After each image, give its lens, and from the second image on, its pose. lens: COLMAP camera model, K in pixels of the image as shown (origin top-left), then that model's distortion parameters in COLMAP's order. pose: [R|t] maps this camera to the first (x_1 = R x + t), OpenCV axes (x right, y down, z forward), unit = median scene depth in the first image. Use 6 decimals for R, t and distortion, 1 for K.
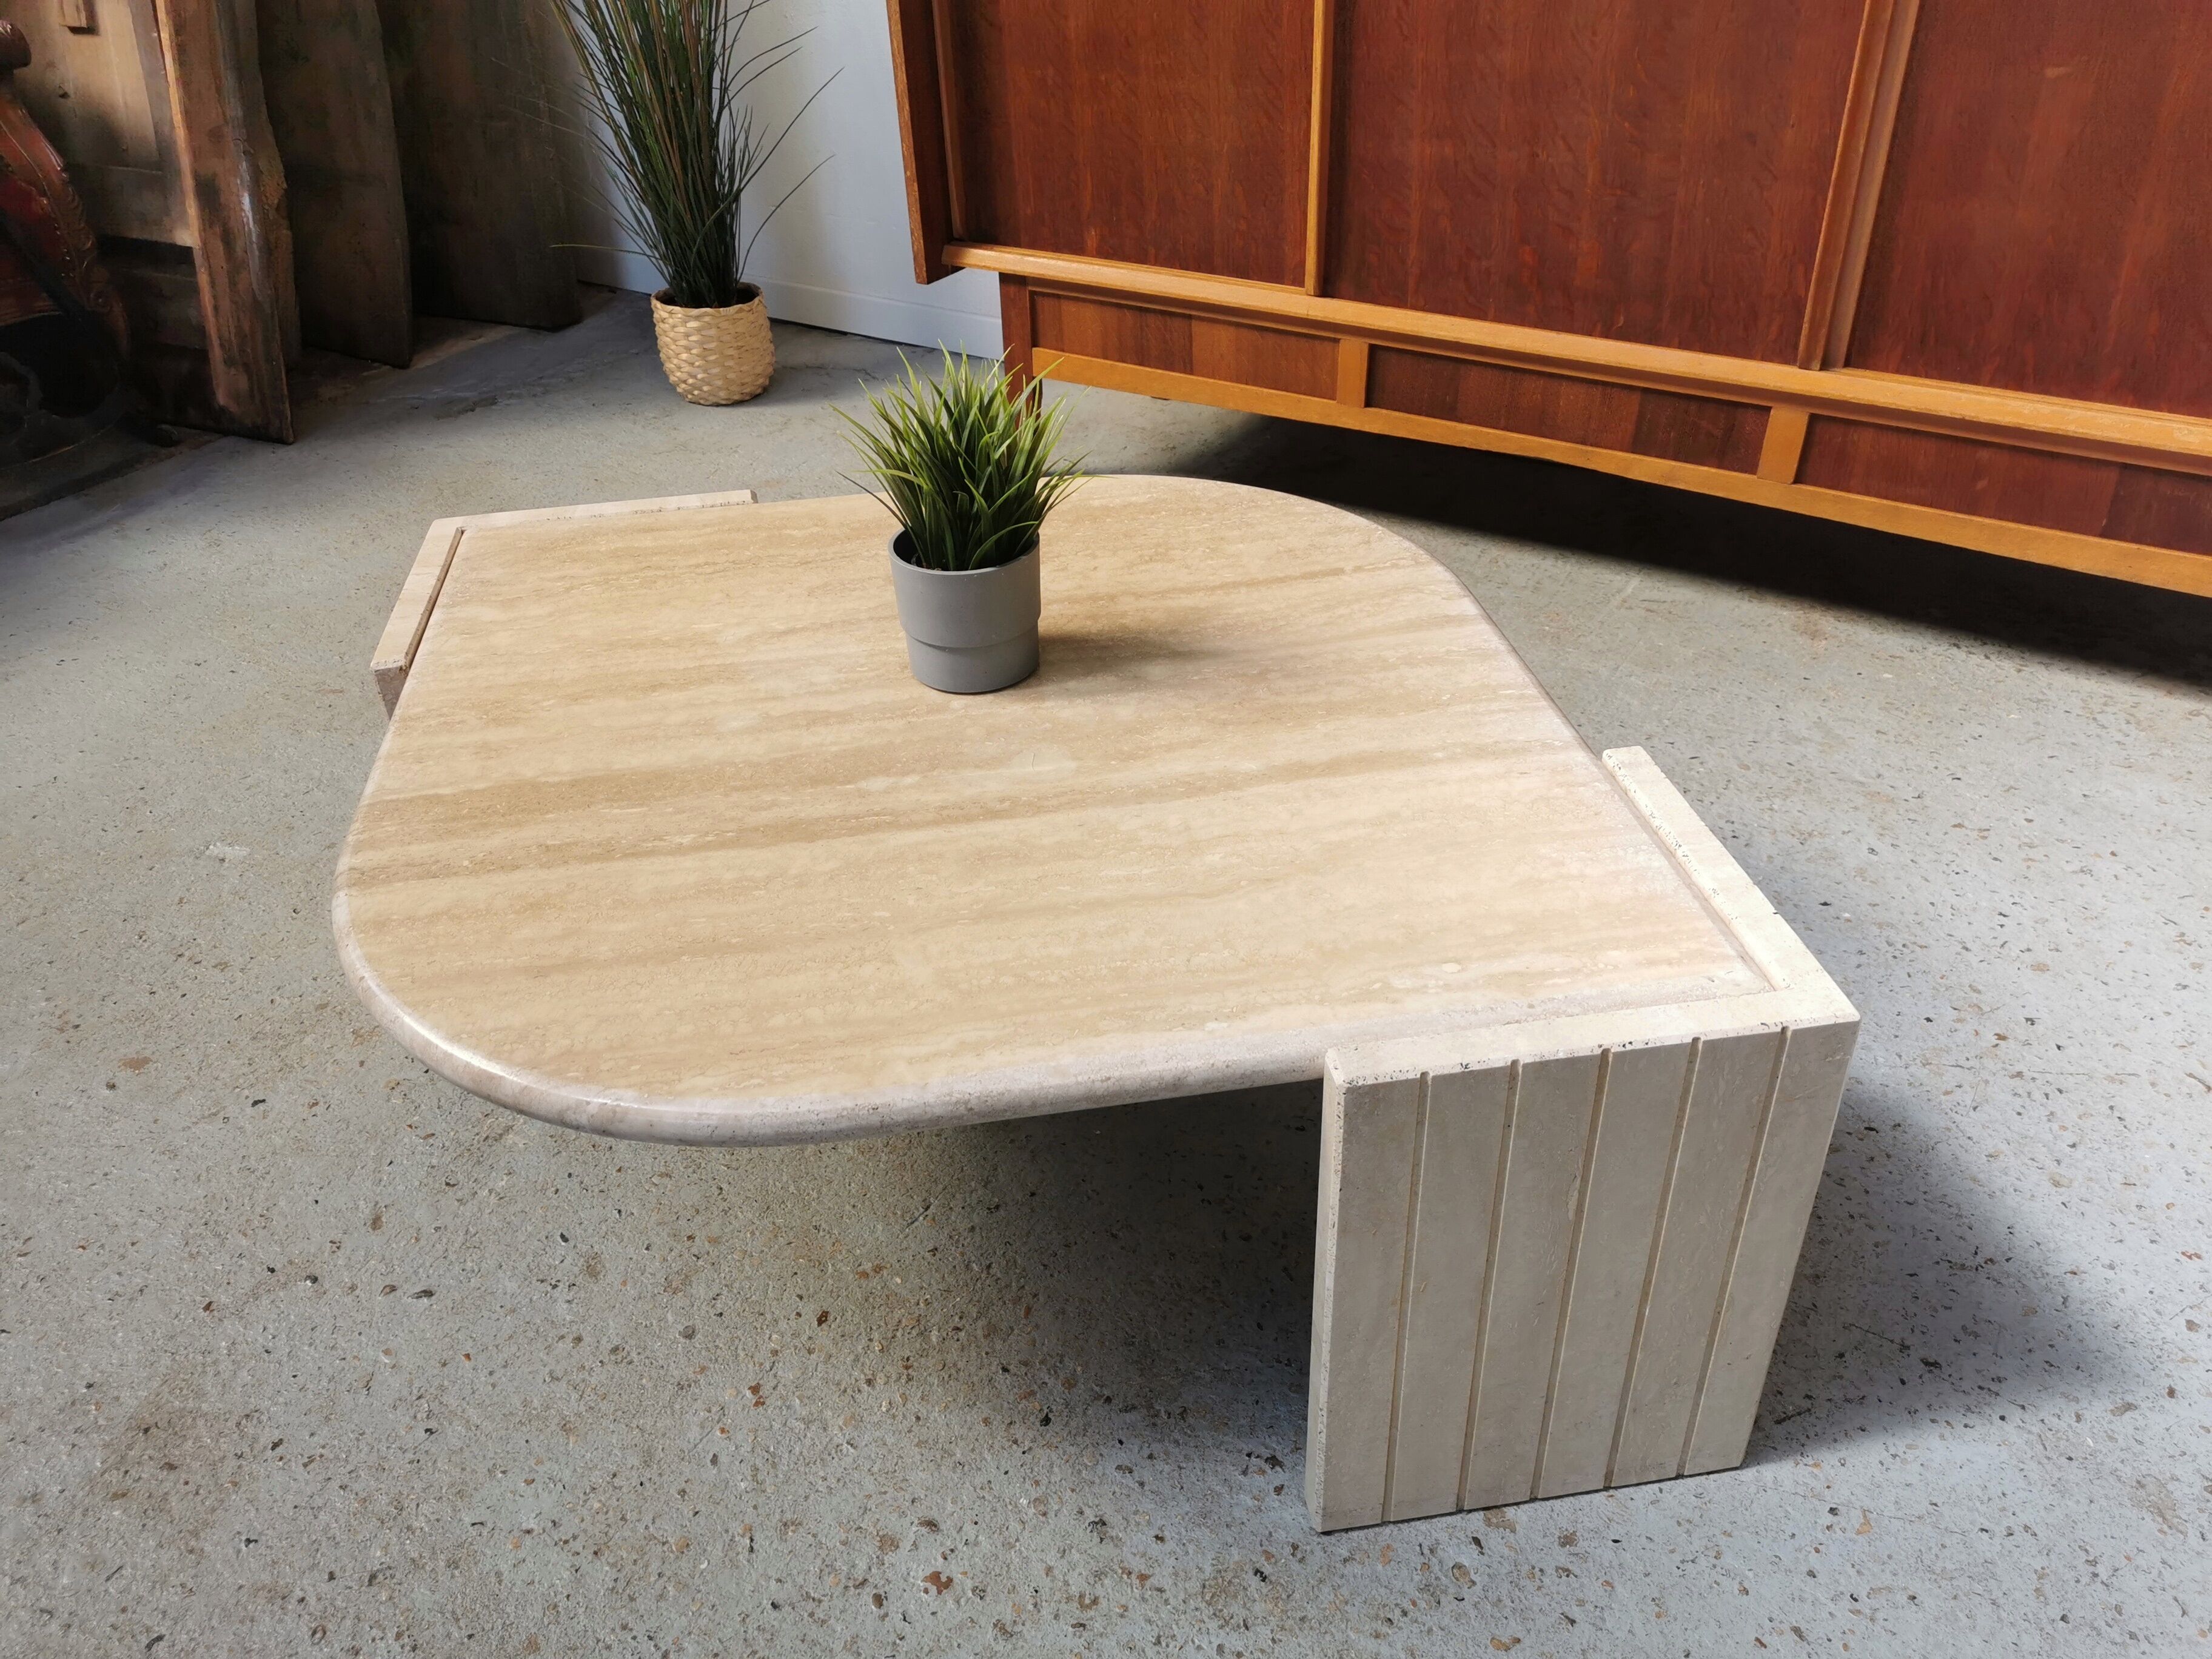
lens RADIAL K [[1702.3, 0, 1105.5], [0, 1702.3, 834.8], [0, 0, 1]] dist [0.064849, -0.071232]
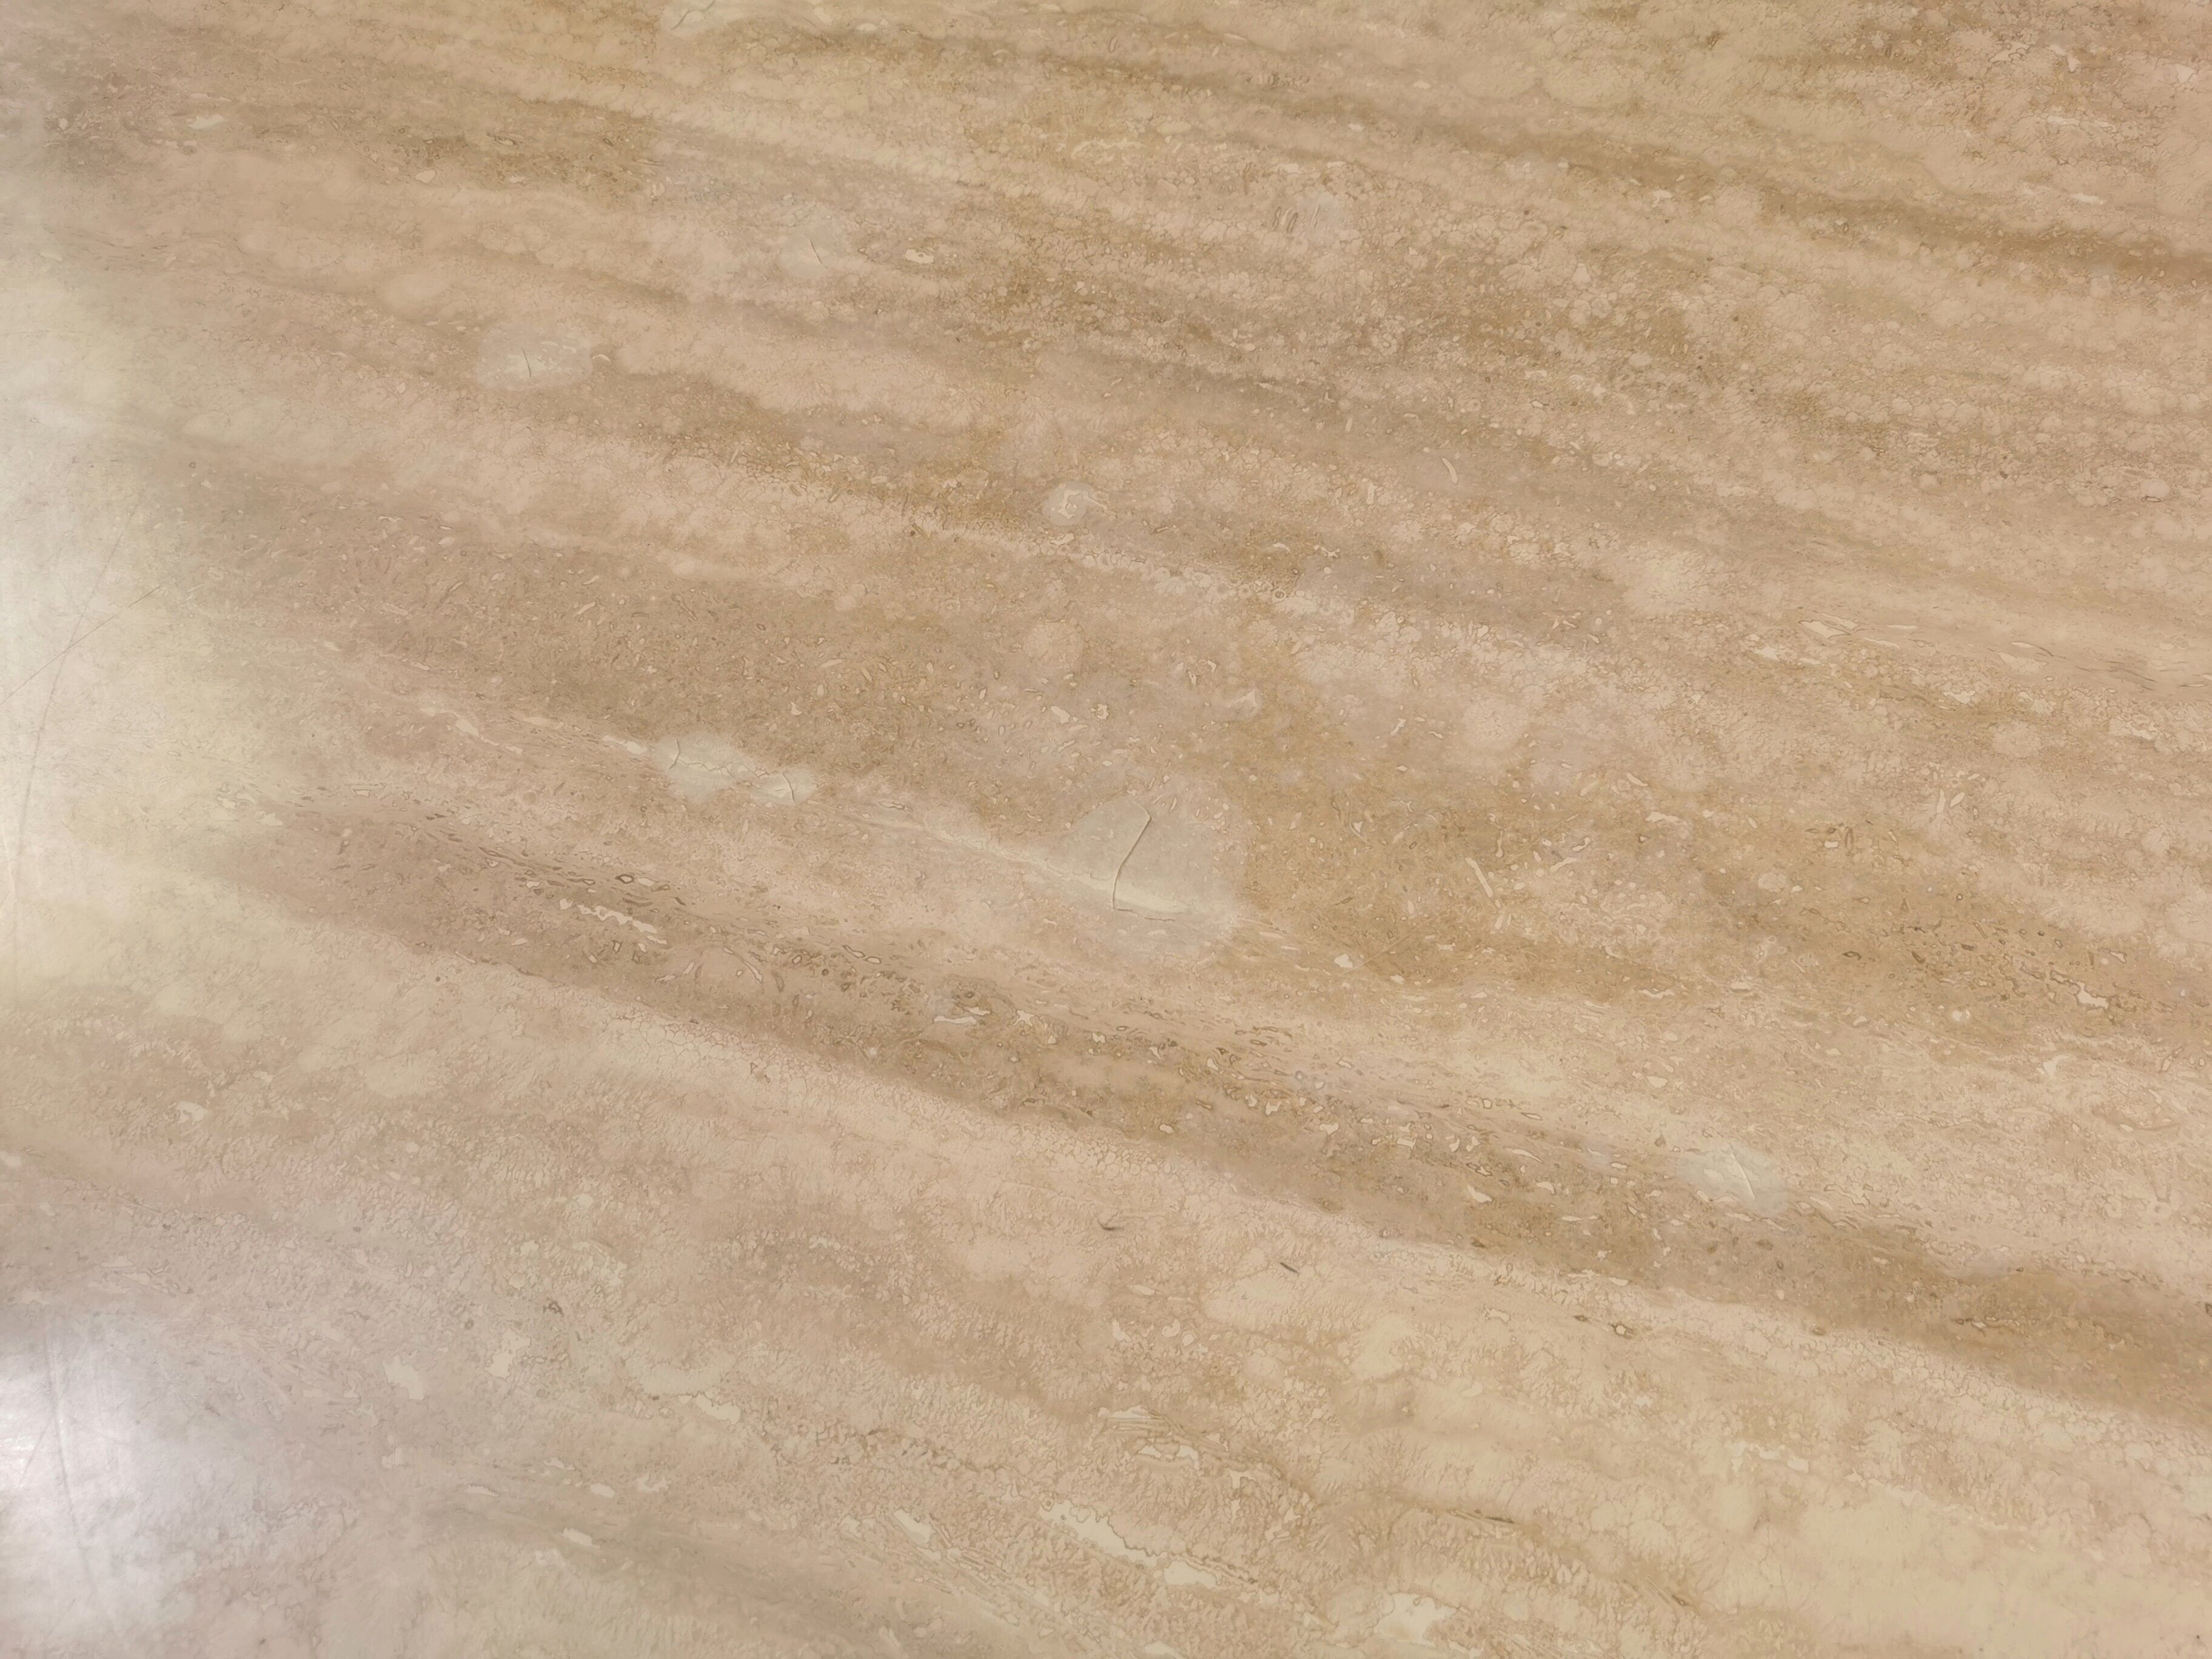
lens RADIAL K [[1729.4, 0, 1107.0], [0, 1729.4, 823.2], [0, 0, 1]] dist [0.052706, -0.069760]
pose [[0.898848, 0.386888, -0.205889, 0.021780], [-0.223023, 0.808200, 0.545045, -0.233627], [0.377271, -0.443995, 0.812733, 0.715471]]
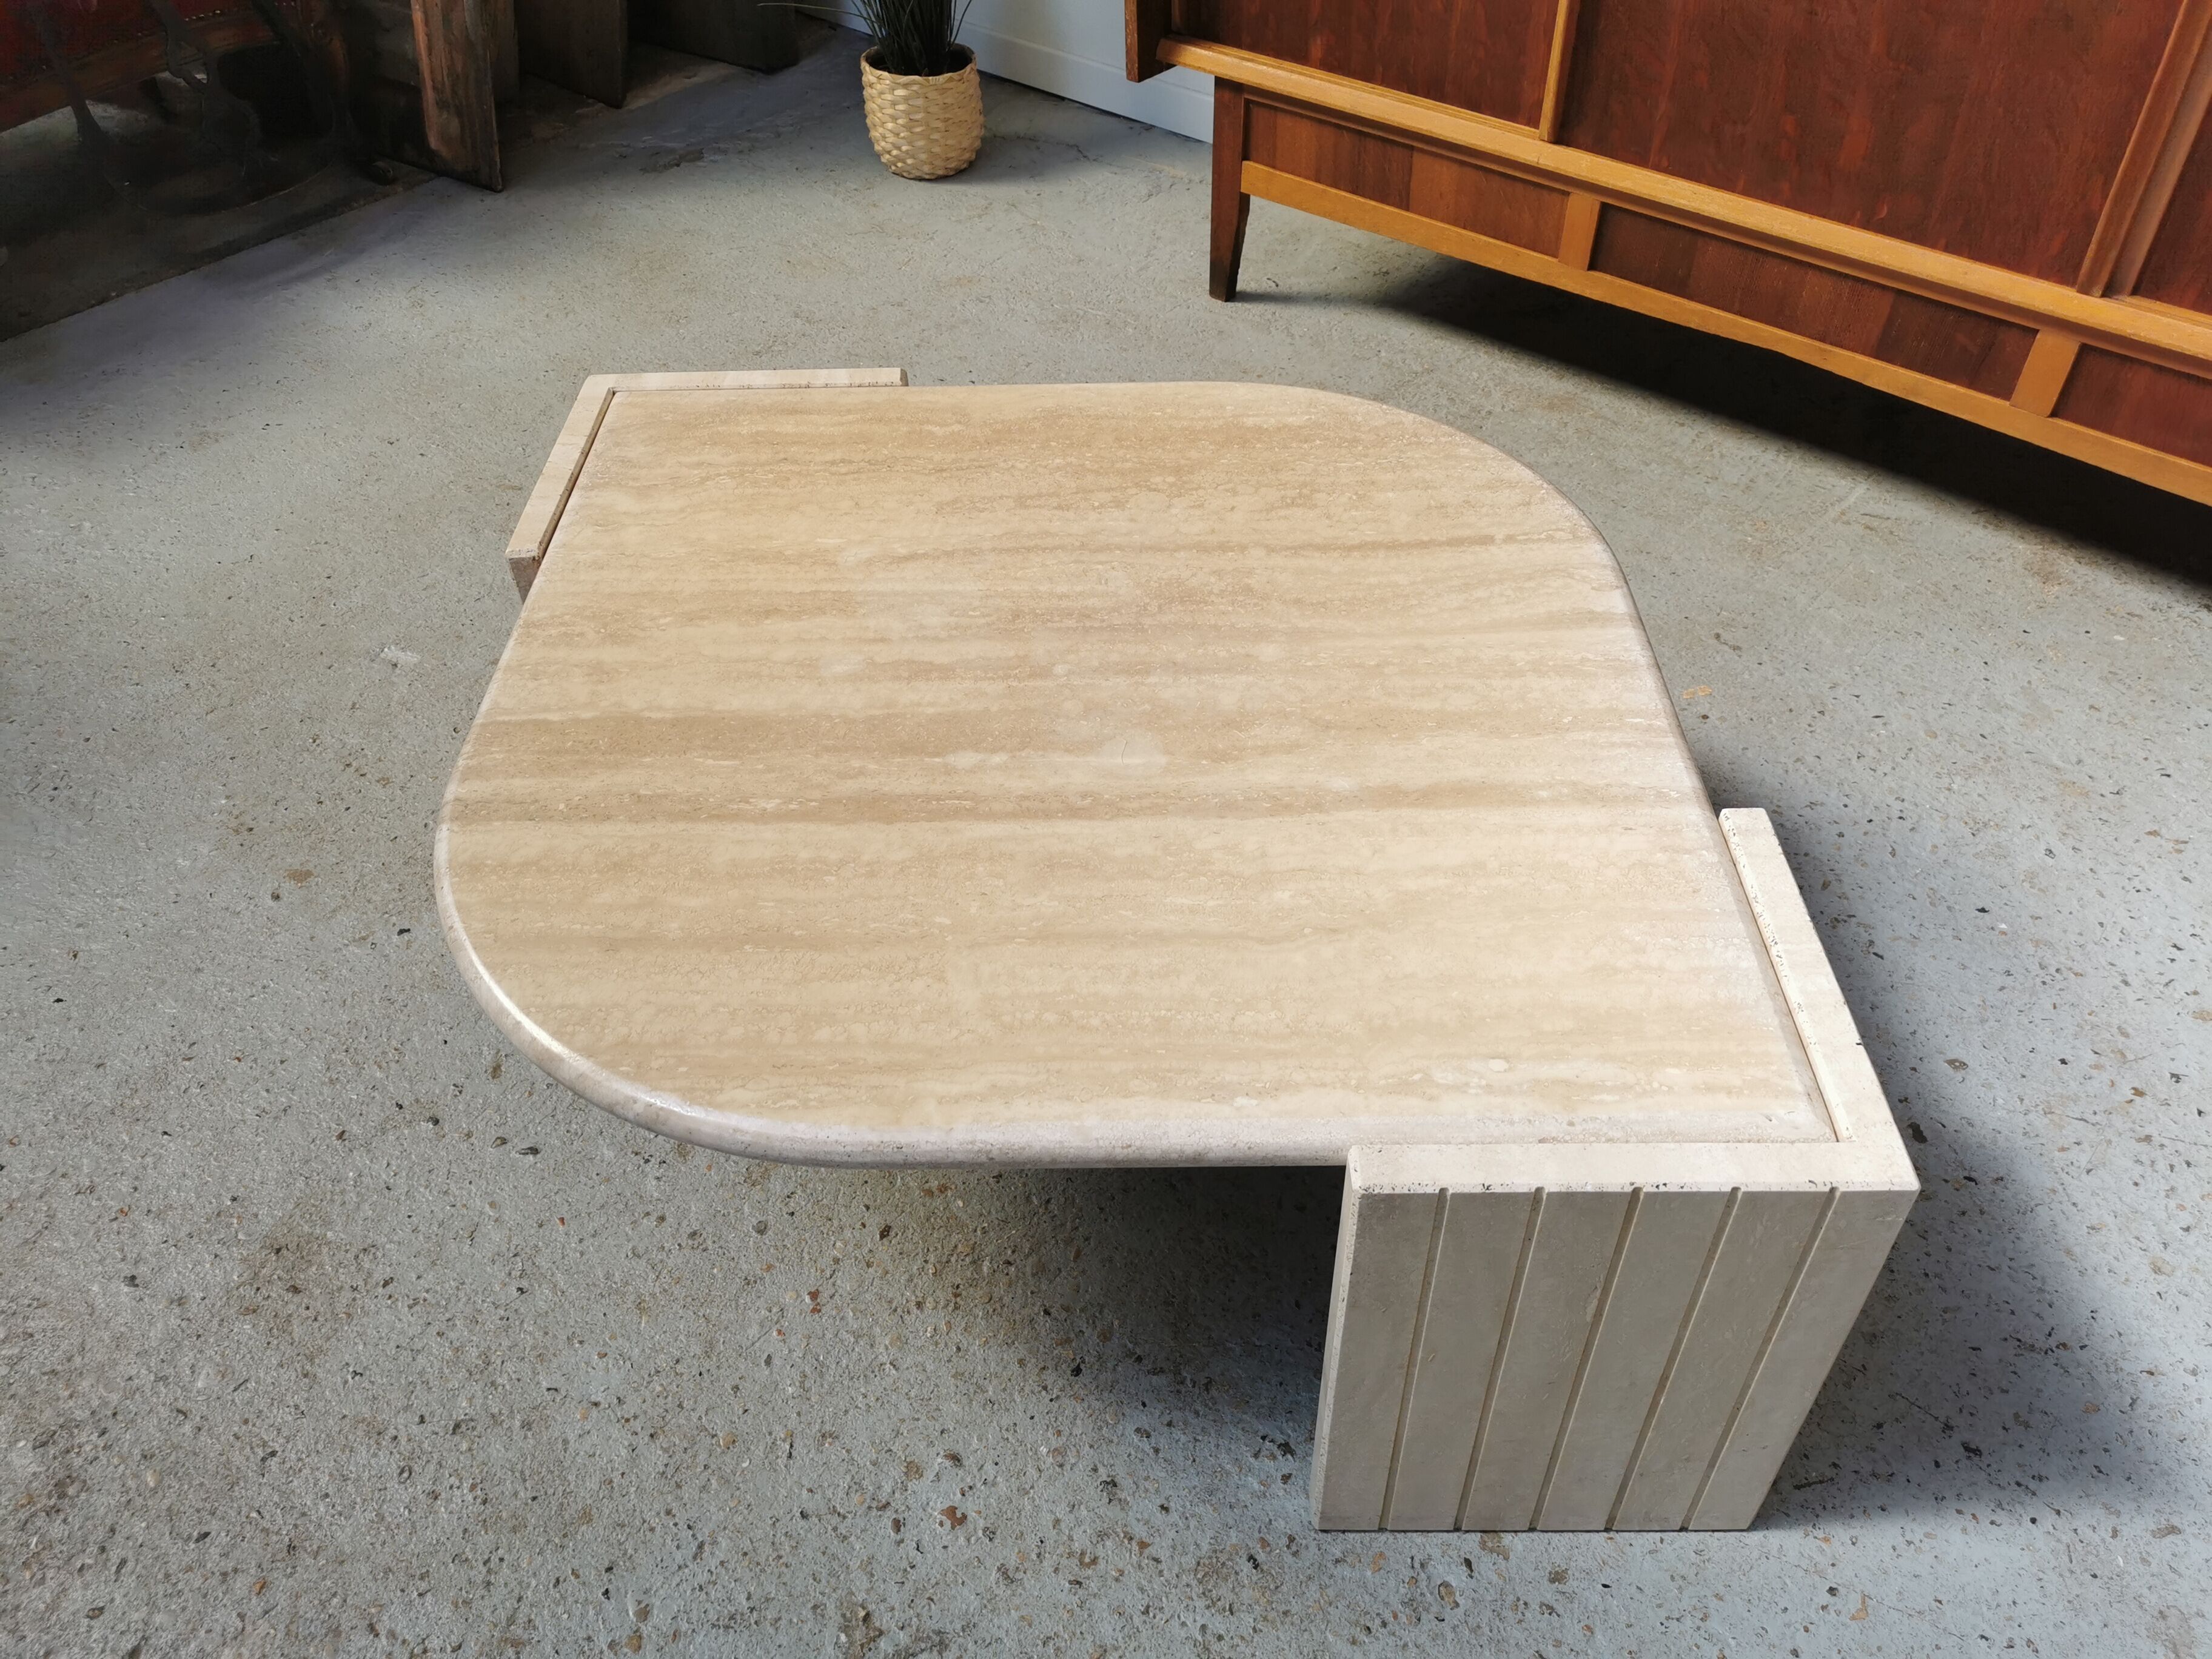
lens RADIAL K [[1701.8, 0, 1106.5], [0, 1701.8, 830.0], [0, 0, 1]] dist [0.062387, -0.064643]
pose [[0.987302, 0.115462, -0.109098, 0.059573], [-0.096003, 0.980878, 0.169295, -0.162659], [0.126559, -0.156672, 0.979508, 0.029855]]
